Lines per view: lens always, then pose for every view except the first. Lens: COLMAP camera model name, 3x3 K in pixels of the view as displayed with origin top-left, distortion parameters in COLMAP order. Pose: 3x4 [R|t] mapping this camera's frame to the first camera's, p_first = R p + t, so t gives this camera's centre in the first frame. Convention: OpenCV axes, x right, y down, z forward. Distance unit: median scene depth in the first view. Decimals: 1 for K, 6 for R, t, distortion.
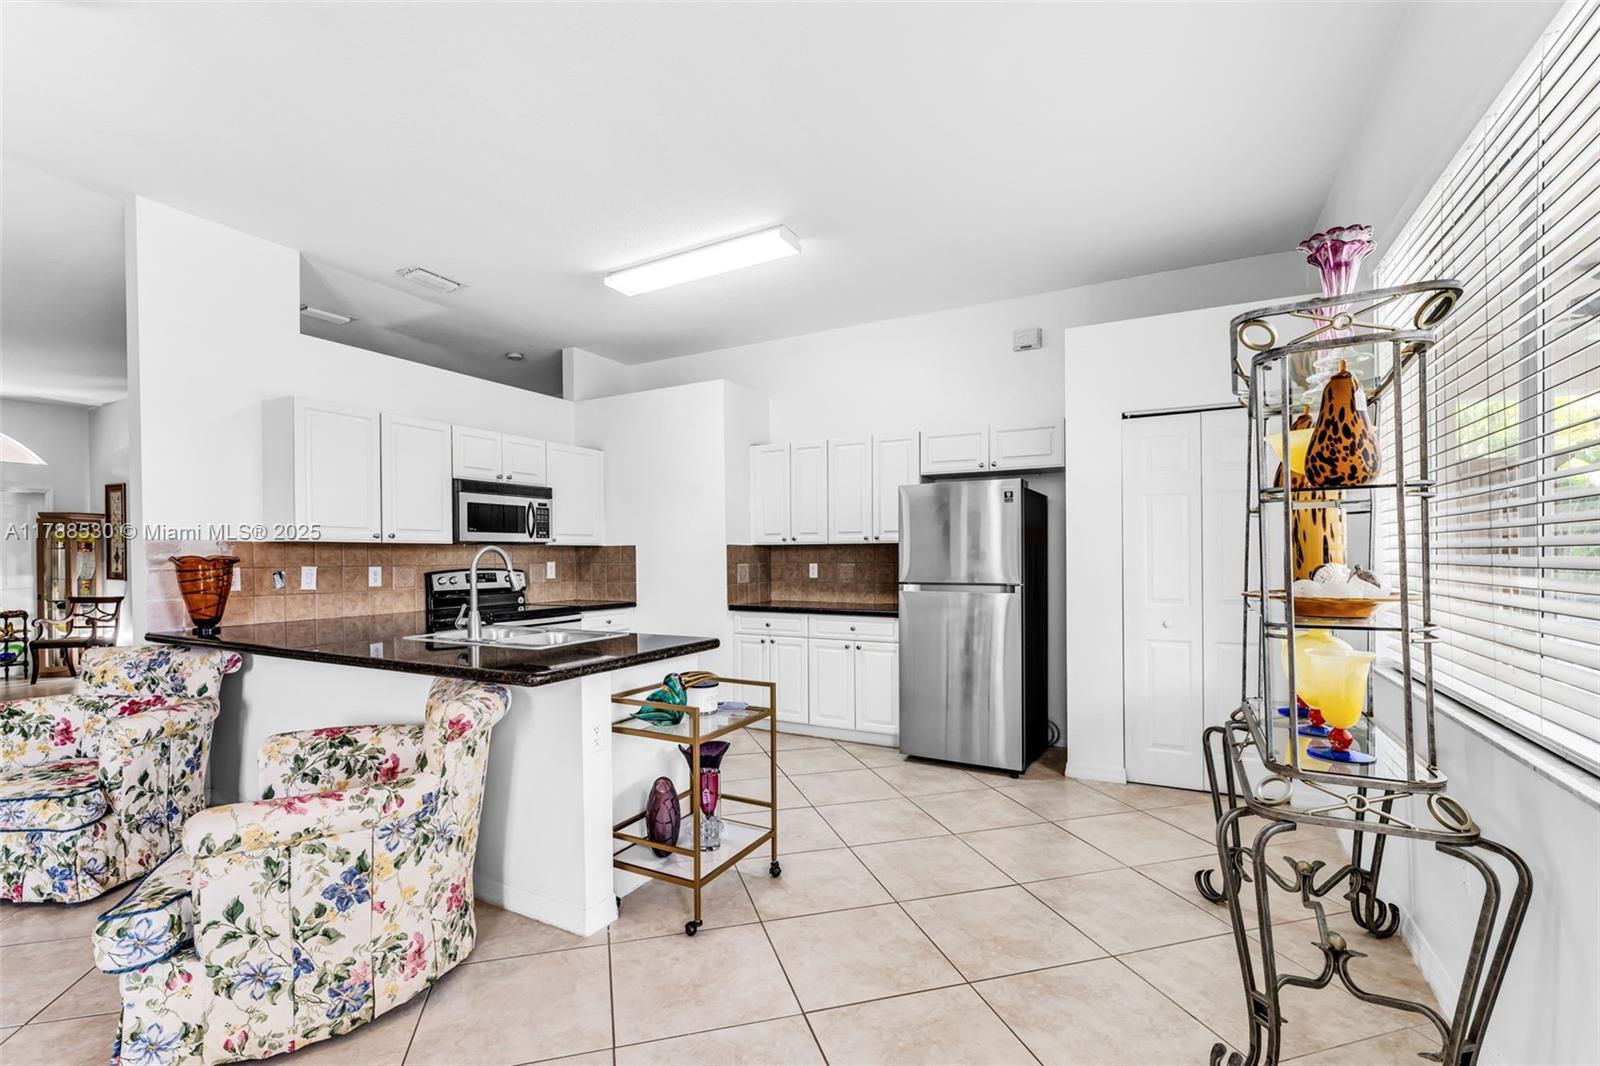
lens RADIAL K [[679.5, 0, 798.5], [0, 679.5, 553.5], [0, 0, 1]] dist [-0.000049, 0.000193]
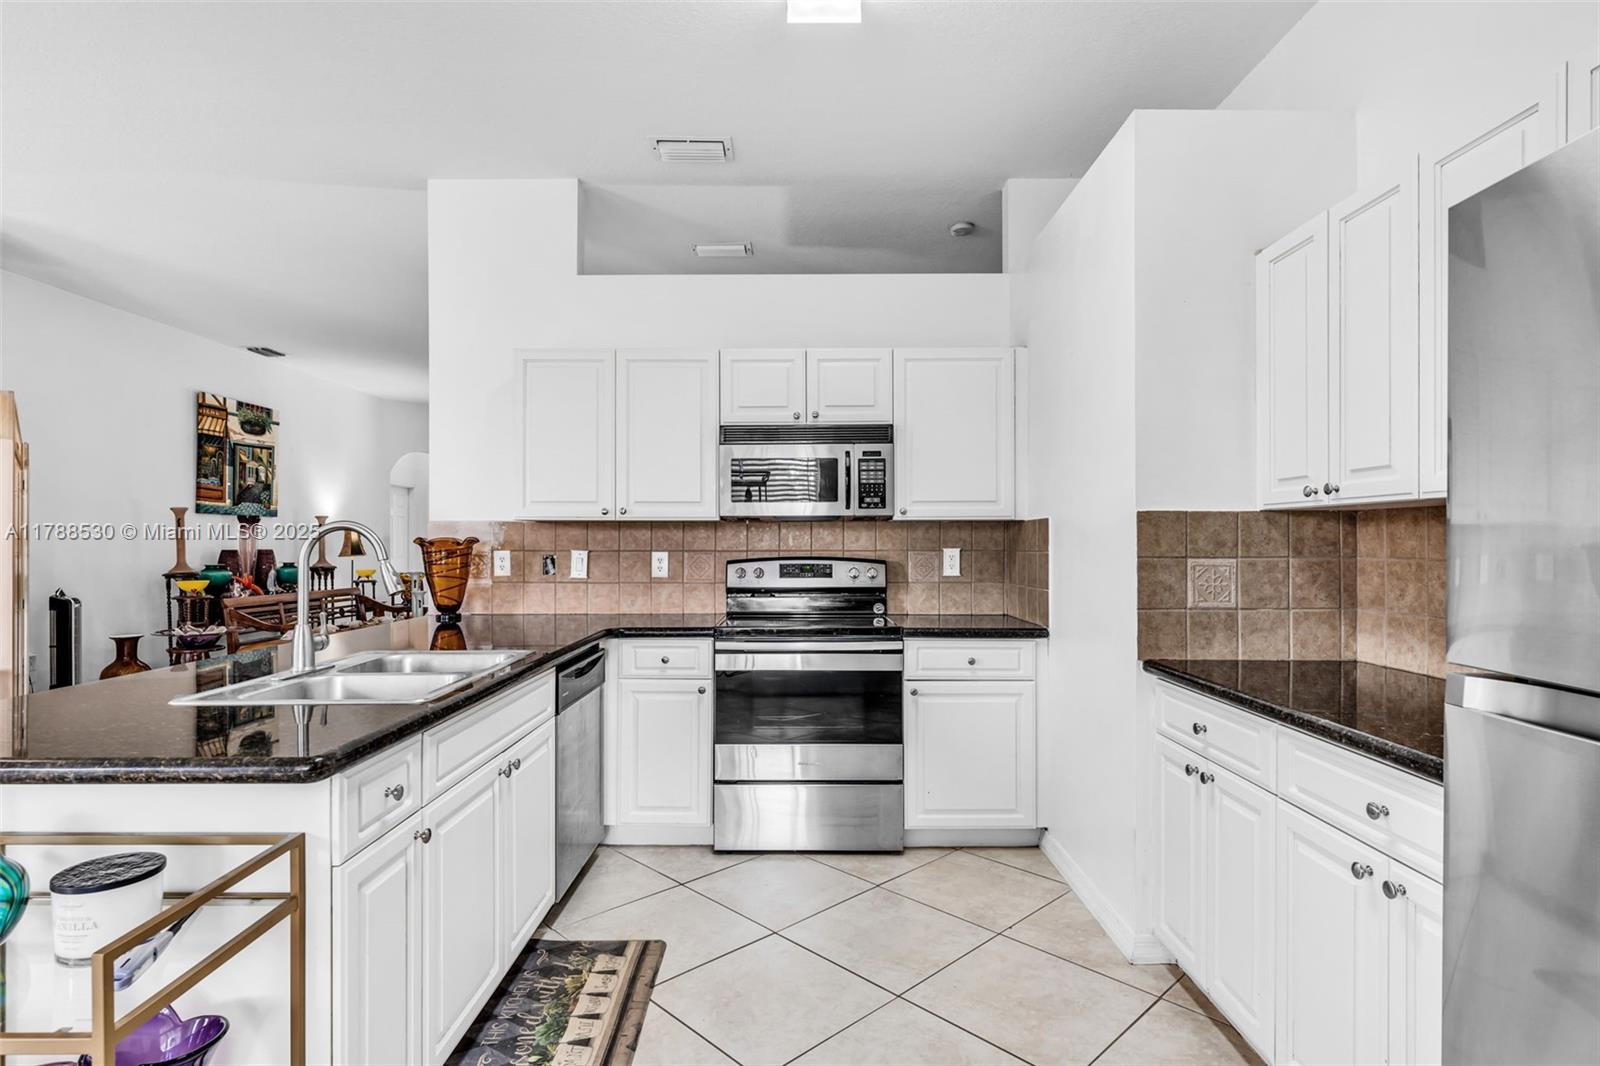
lens RADIAL K [[825.9, 0, 800.0], [0, 825.9, 533.0], [0, 0, 1]] dist [-0.001641, -0.000078]
pose [[0.476916, -0.003115, -0.878944, 0.483569], [0.001961, 0.999995, -0.002480, 0.001429], [0.878947, -0.000541, 0.476919, 1.194909]]
